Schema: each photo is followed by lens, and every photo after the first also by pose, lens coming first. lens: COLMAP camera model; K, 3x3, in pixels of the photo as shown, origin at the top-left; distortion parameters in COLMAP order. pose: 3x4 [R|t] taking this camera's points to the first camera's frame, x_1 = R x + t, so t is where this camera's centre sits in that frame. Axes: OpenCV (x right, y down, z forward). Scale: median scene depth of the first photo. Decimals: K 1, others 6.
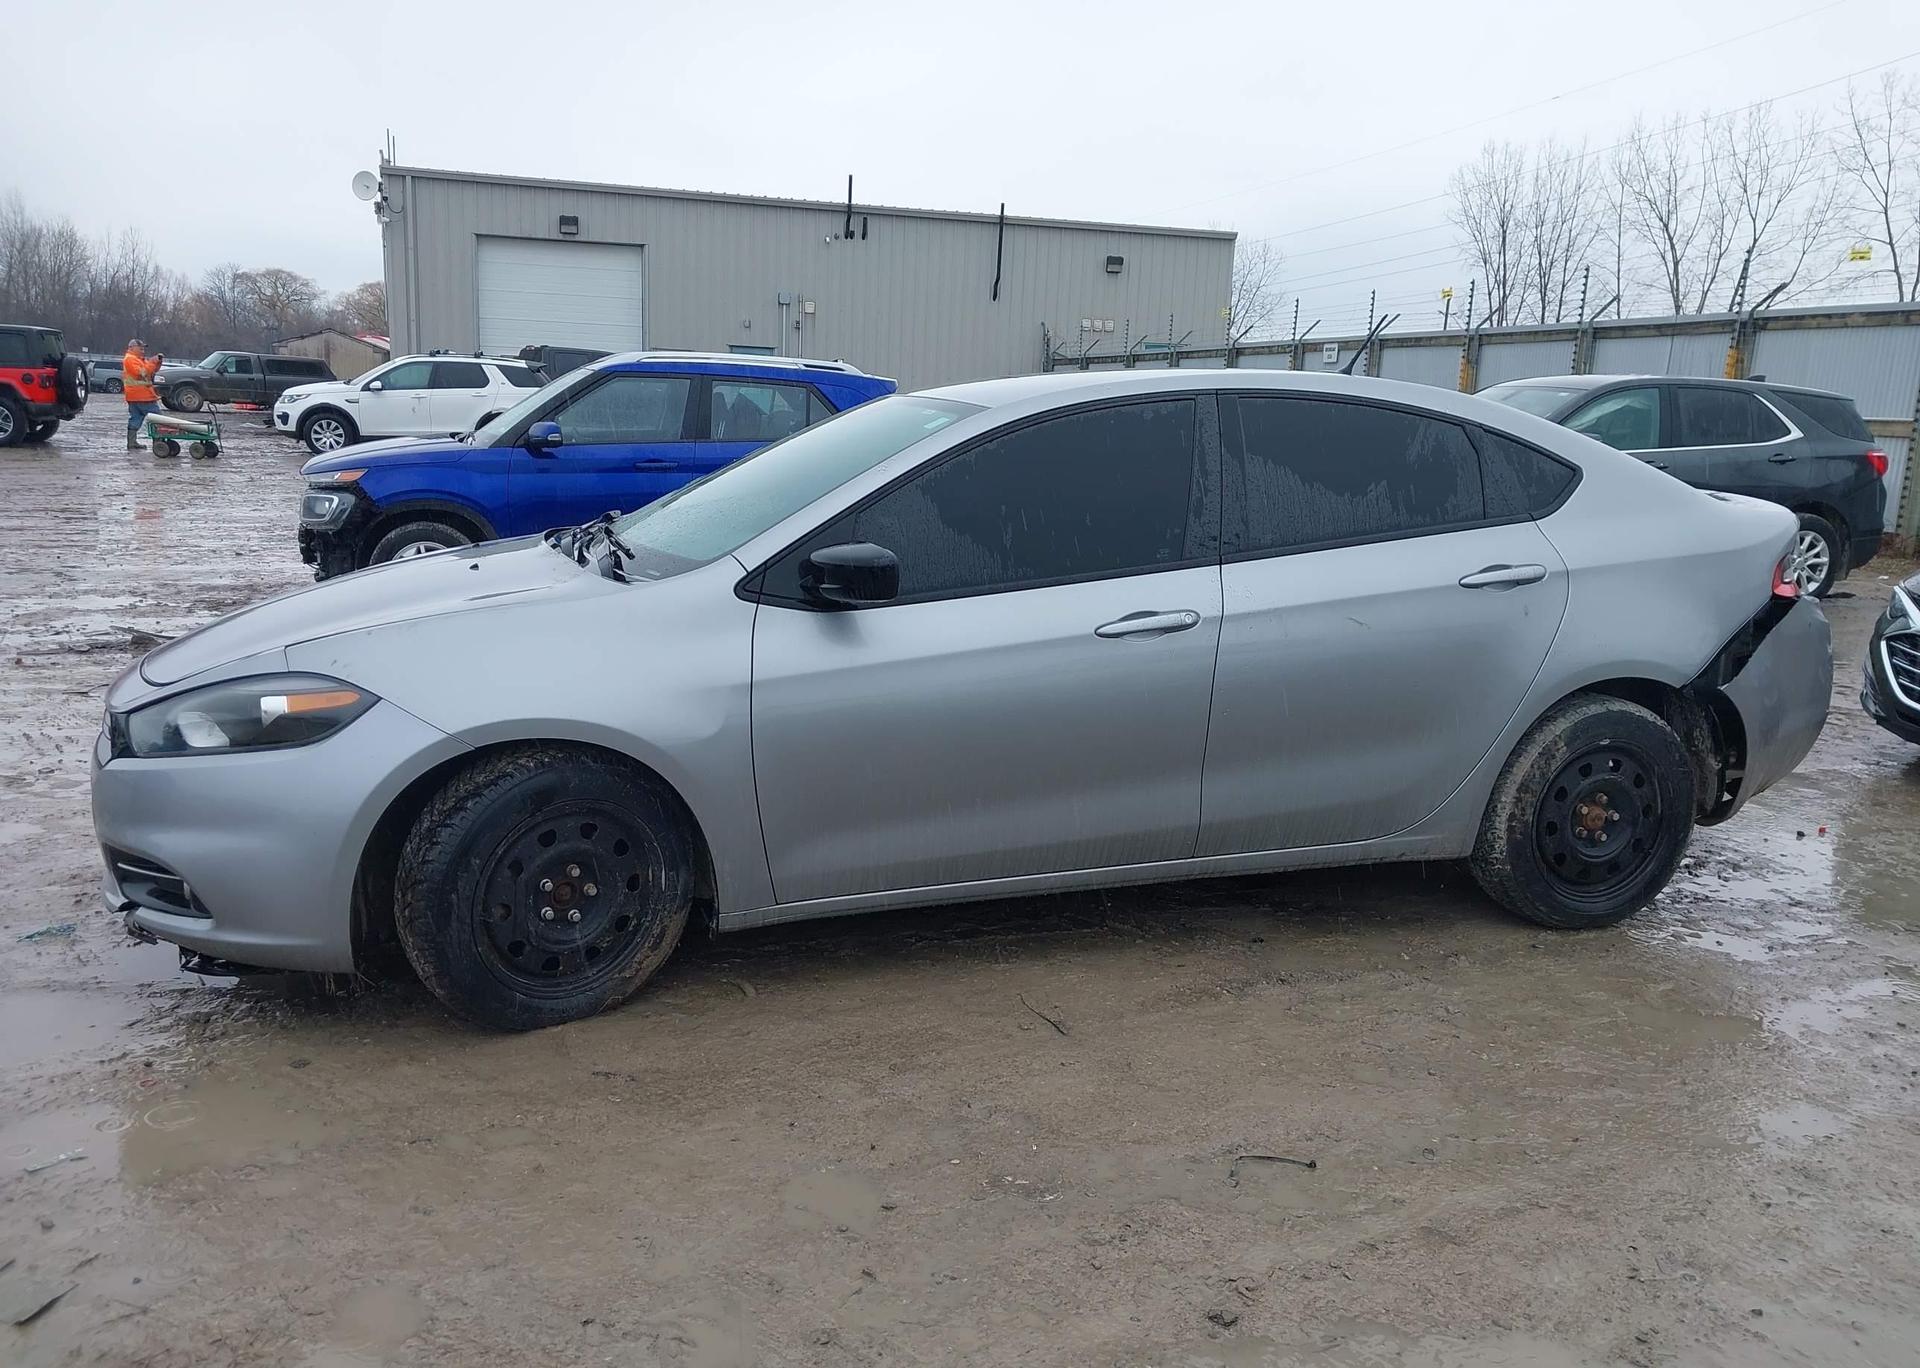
lens RADIAL K [[1488.7, 0, 952.3], [0, 1488.7, 688.9], [0, 0, 1]] dist [0.035099, -0.032950]
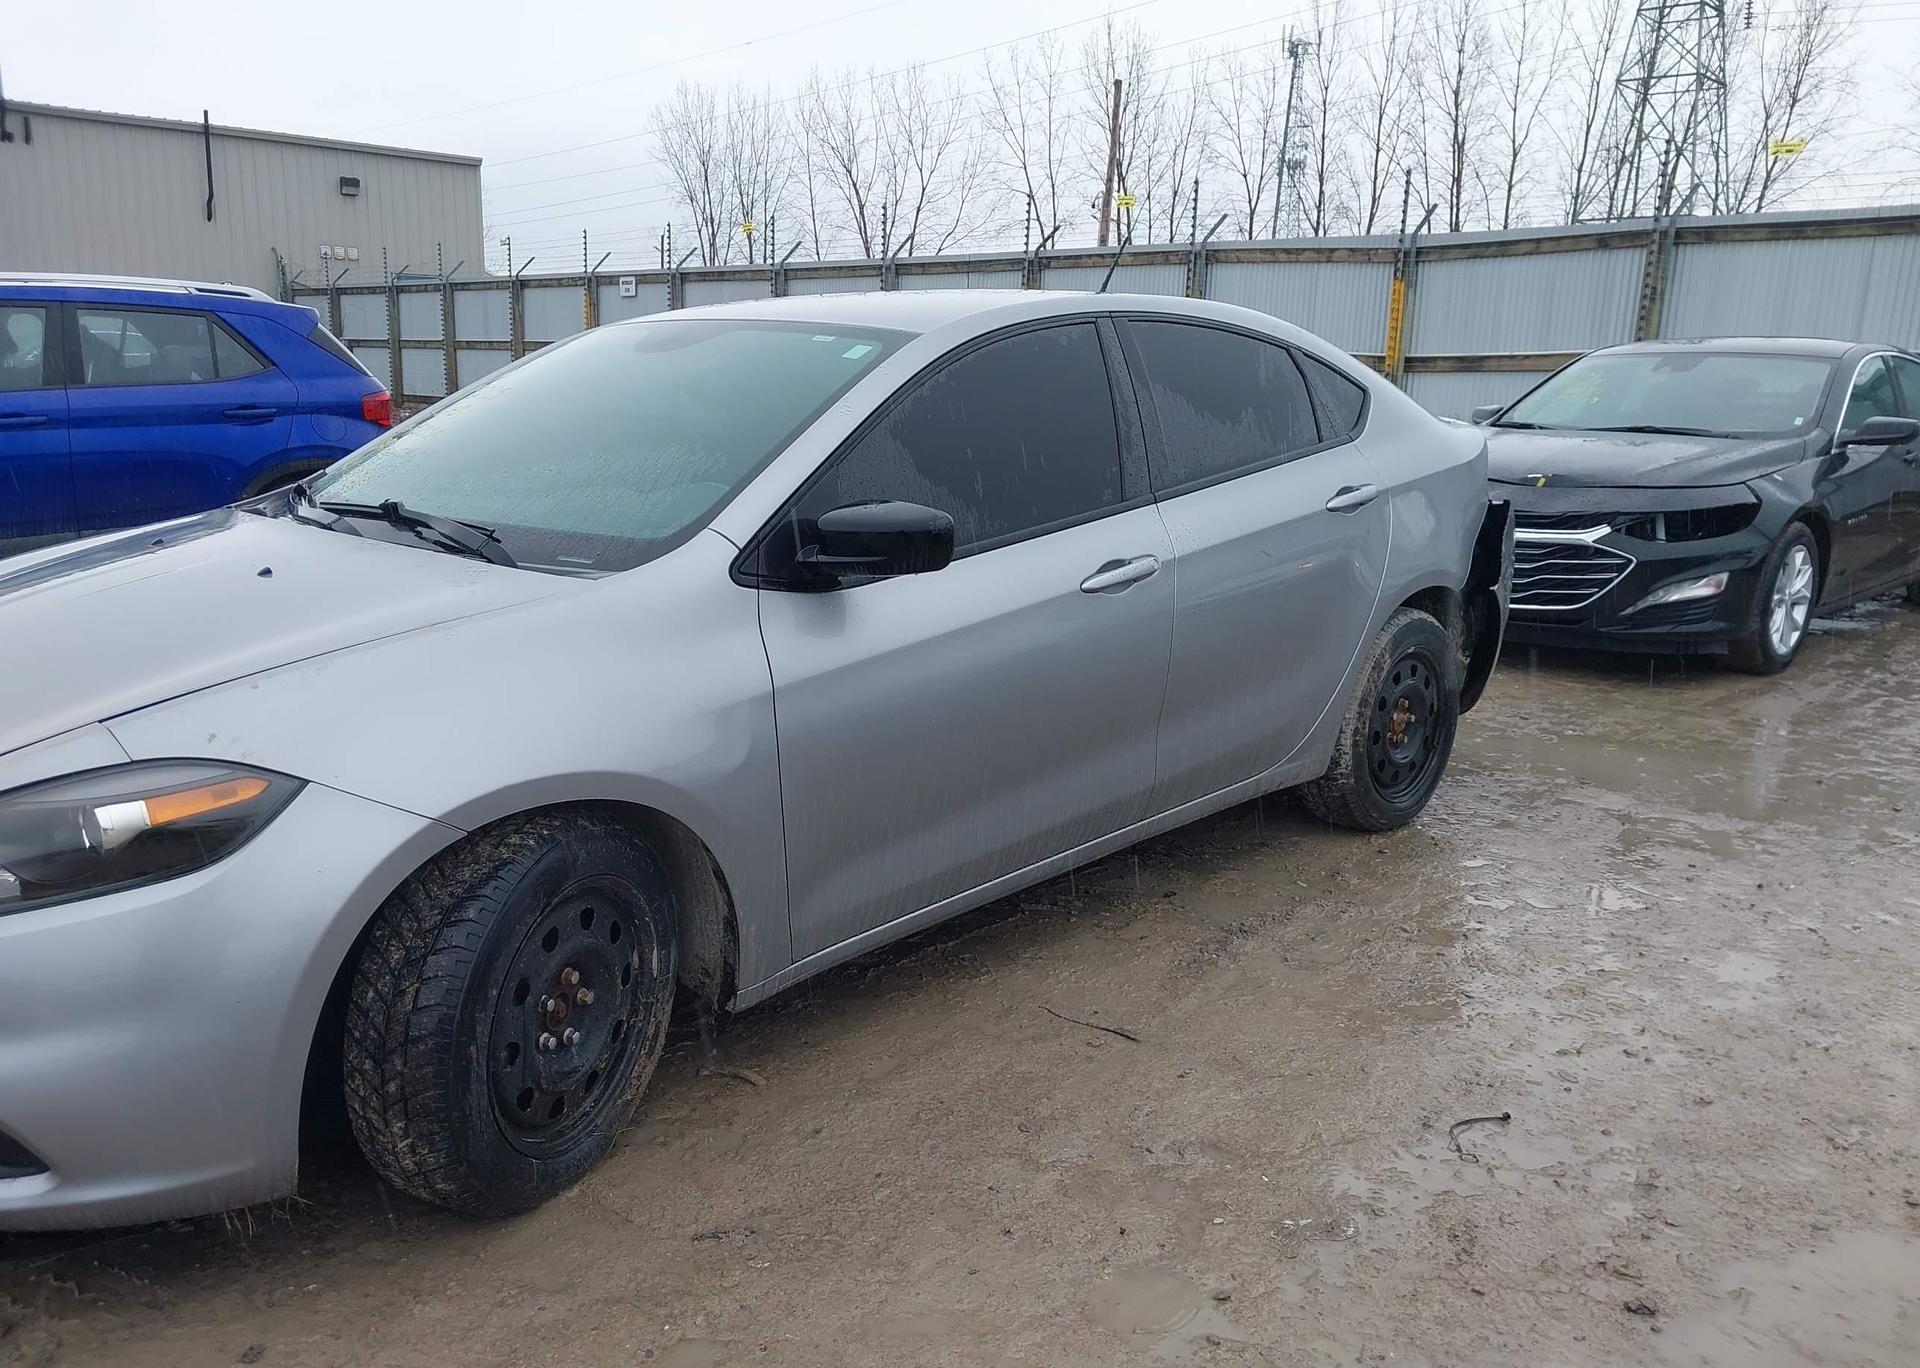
lens RADIAL K [[1488.7, 0, 952.3], [0, 1488.7, 688.9], [0, 0, 1]] dist [0.035099, -0.032950]
pose [[0.880607, -0.119091, 0.458638, -0.336577], [0.100143, 0.992814, 0.065516, -0.038629], [-0.463145, -0.011765, 0.886205, 0.221172]]
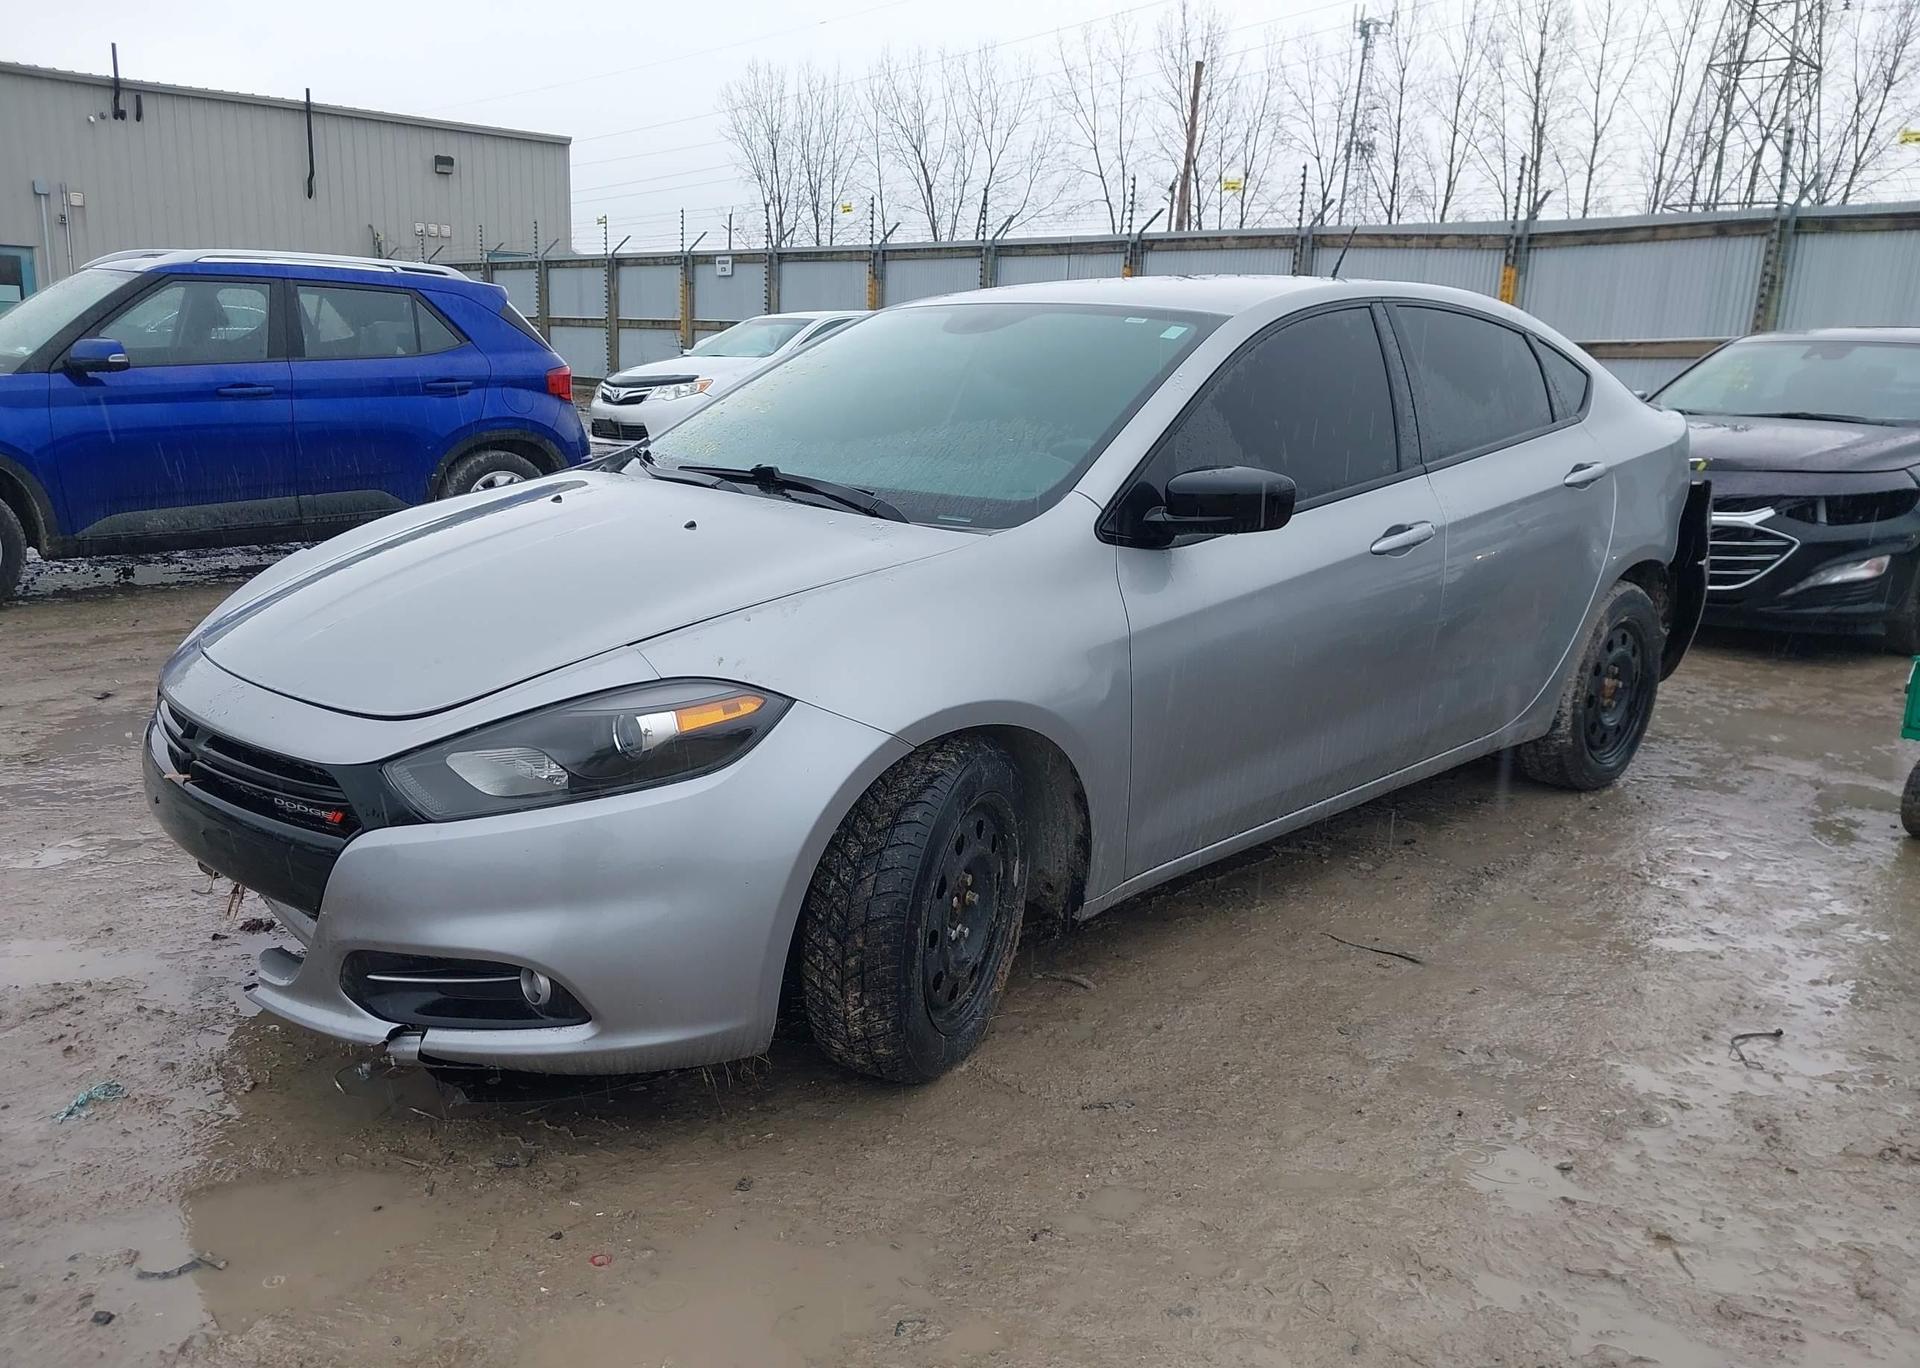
lens RADIAL K [[1486.2, 0, 961.6], [0, 1486.2, 674.9], [0, 0, 1]] dist [0.046665, -0.054630]
pose [[0.897447, -0.104766, 0.428501, -0.496316], [0.084602, 0.994234, 0.065894, -0.038981], [-0.432933, -0.022884, 0.901136, 0.208655]]
